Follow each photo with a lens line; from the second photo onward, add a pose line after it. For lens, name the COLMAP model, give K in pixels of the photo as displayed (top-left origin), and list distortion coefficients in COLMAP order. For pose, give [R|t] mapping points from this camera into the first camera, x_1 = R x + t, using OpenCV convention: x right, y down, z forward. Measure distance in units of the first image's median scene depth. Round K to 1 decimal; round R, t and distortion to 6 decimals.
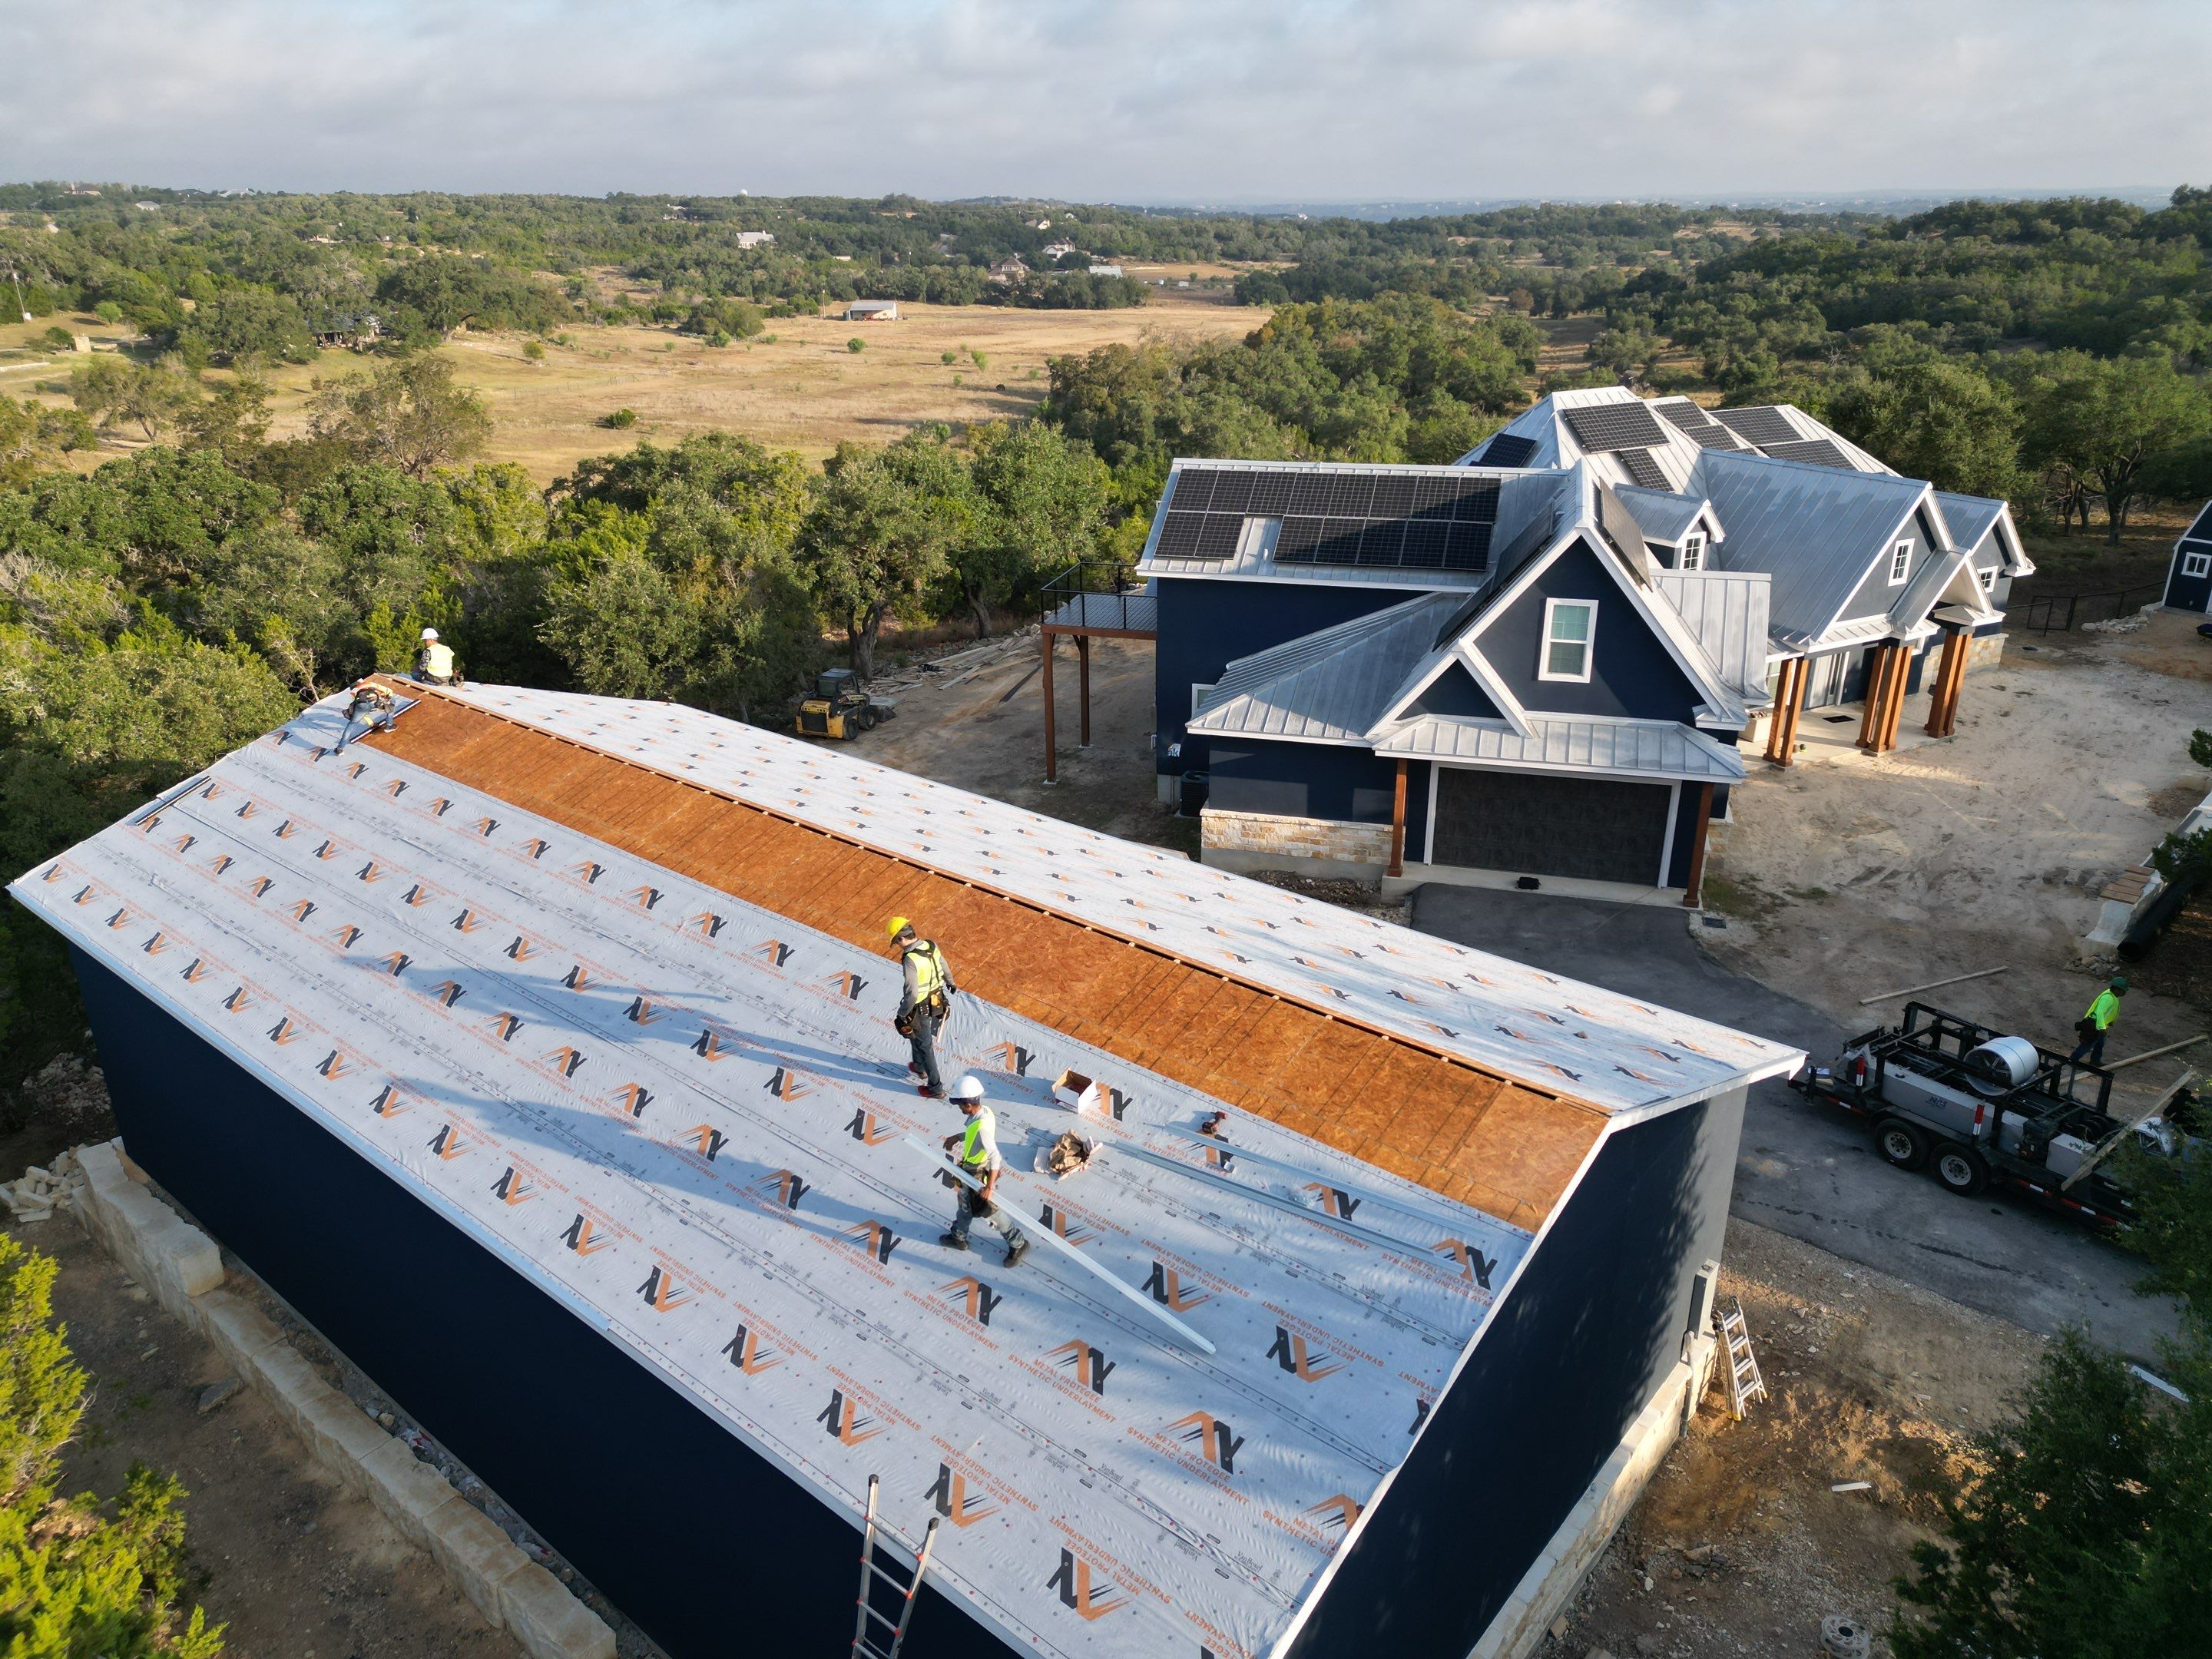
lens RADIAL K [[1531.5, 0, 1106.0], [0, 1531.5, 829.5], [0, 0, 1]] dist [0.075435, -0.062510]
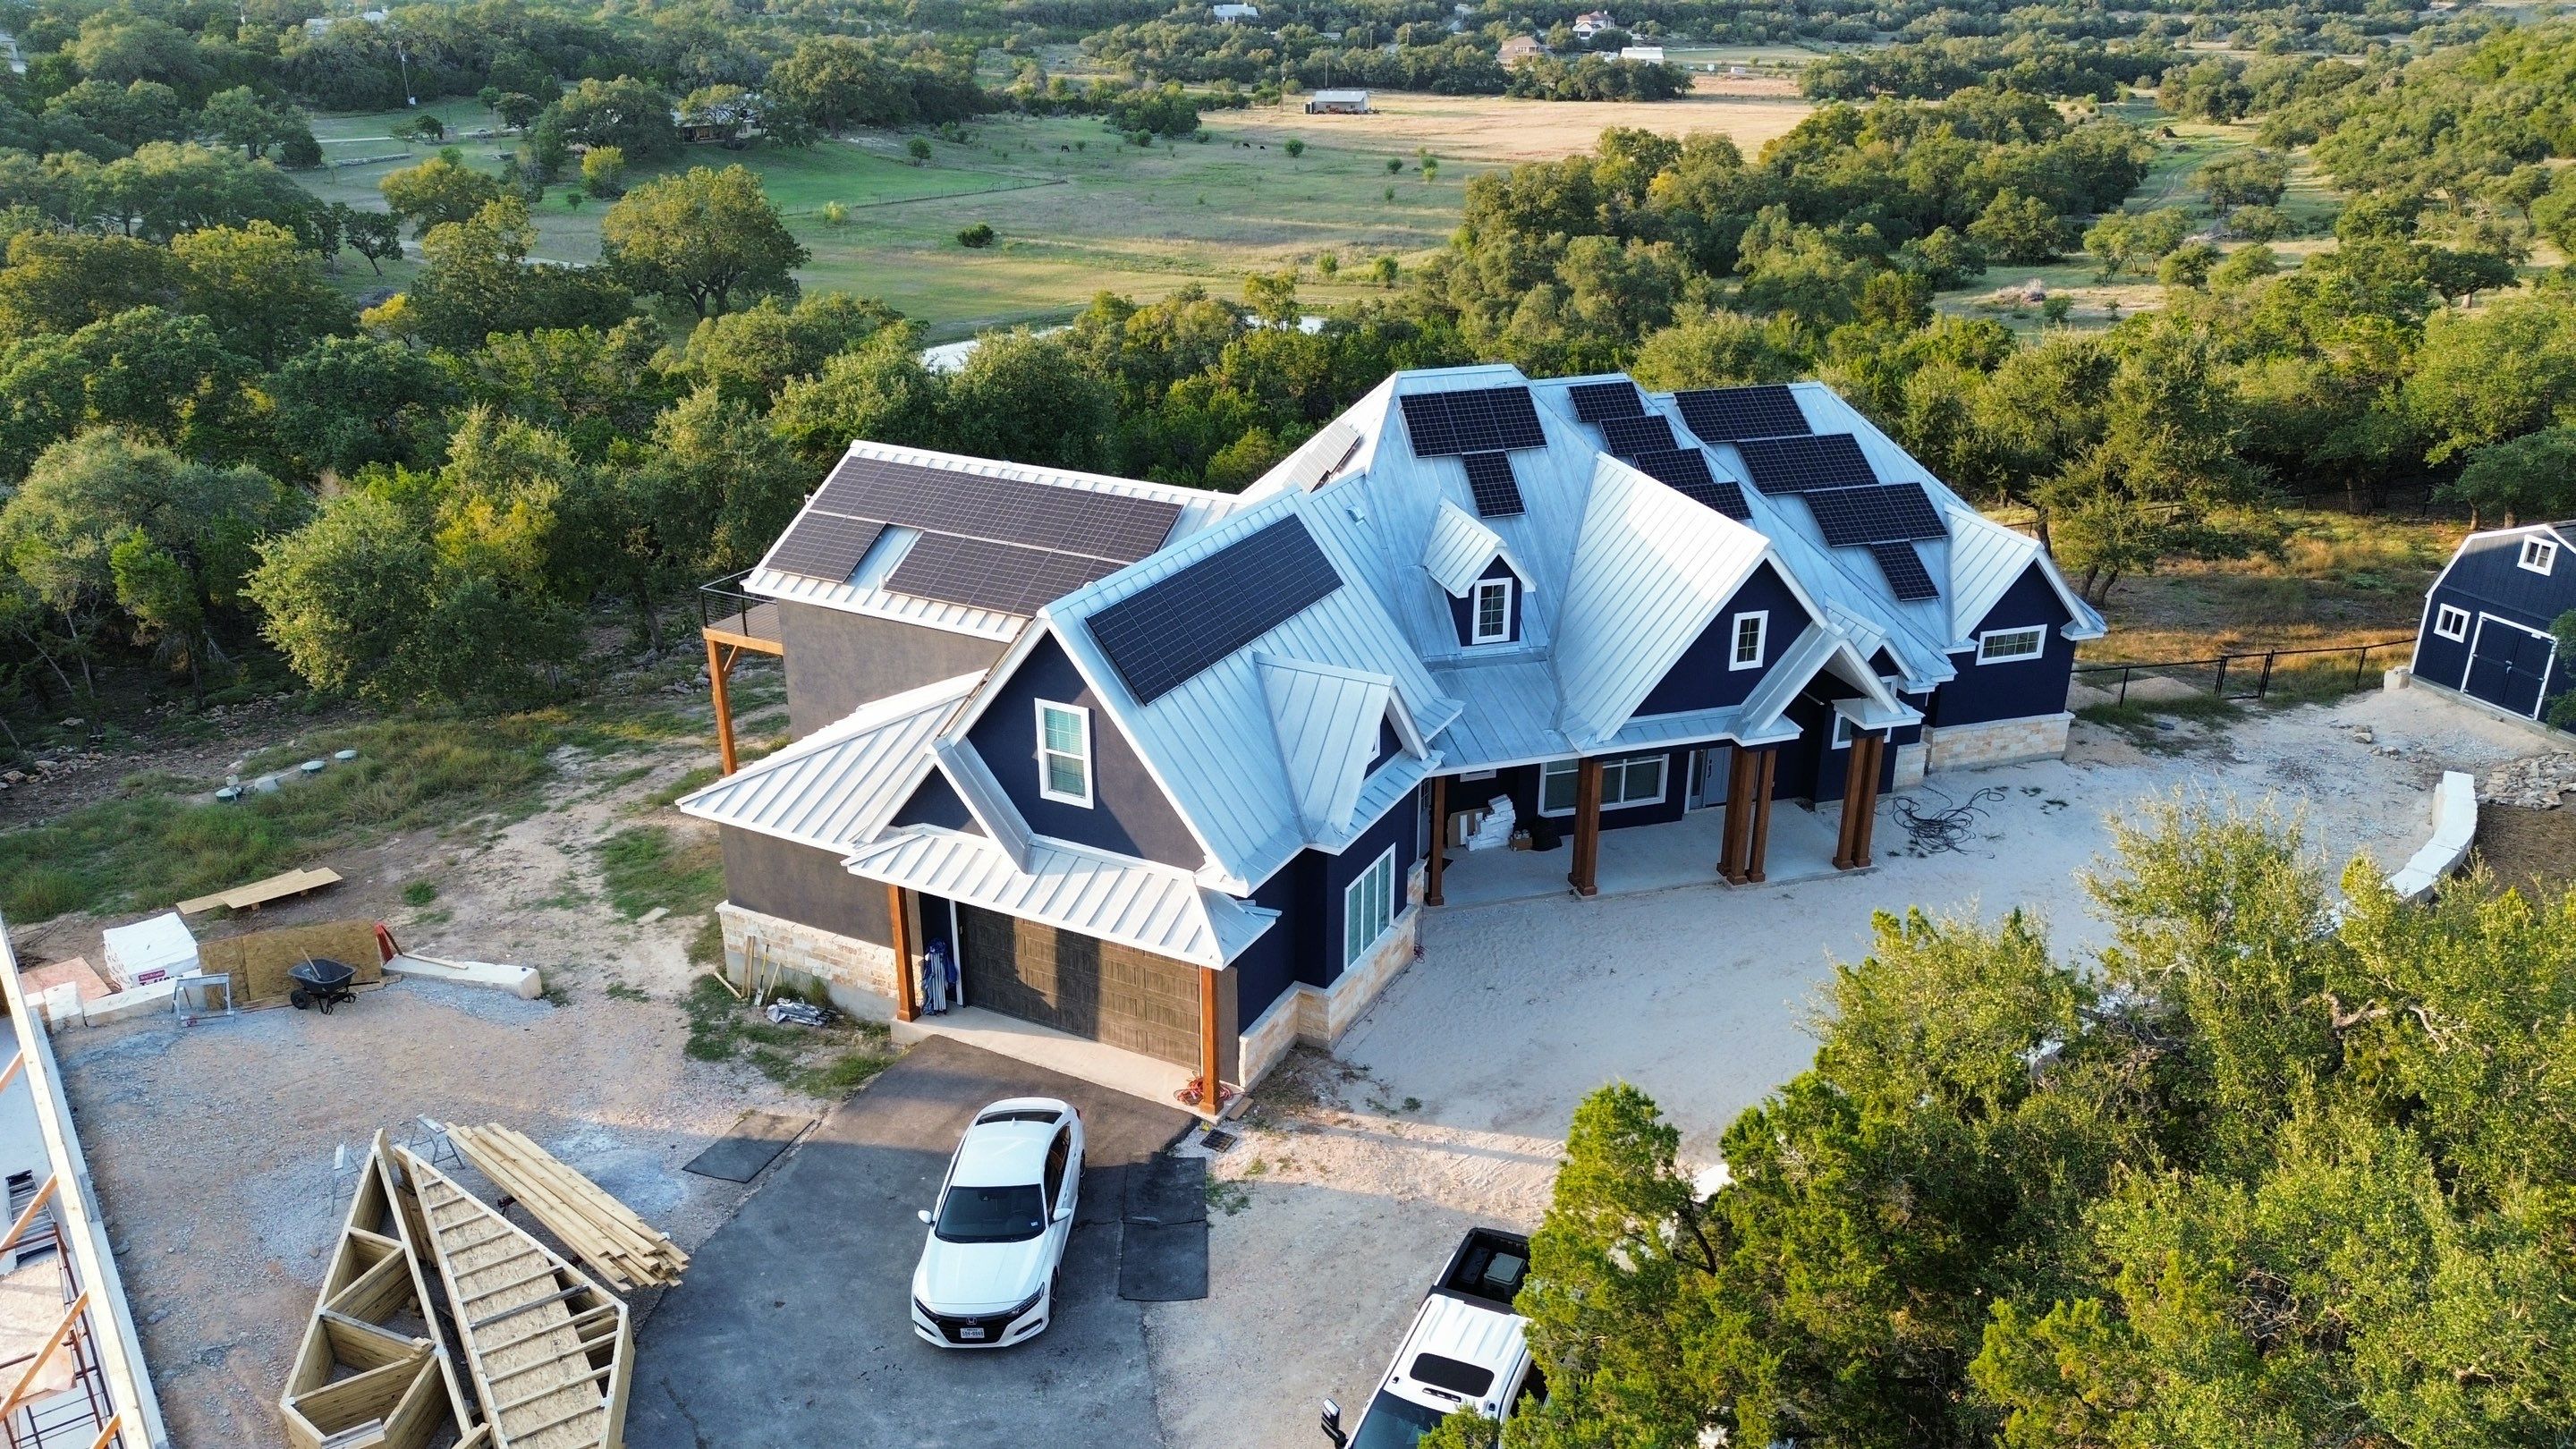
lens RADIAL K [[1812.7, 0, 1288.0], [0, 1812.7, 724.5], [0, 0, 1]] dist [0.096874, -0.106581]
pose [[0.979171, 0.081926, -0.185777, 0.336077], [-0.080271, 0.996638, 0.016428, -0.093568], [0.186499, -0.001173, 0.982455, 0.069552]]
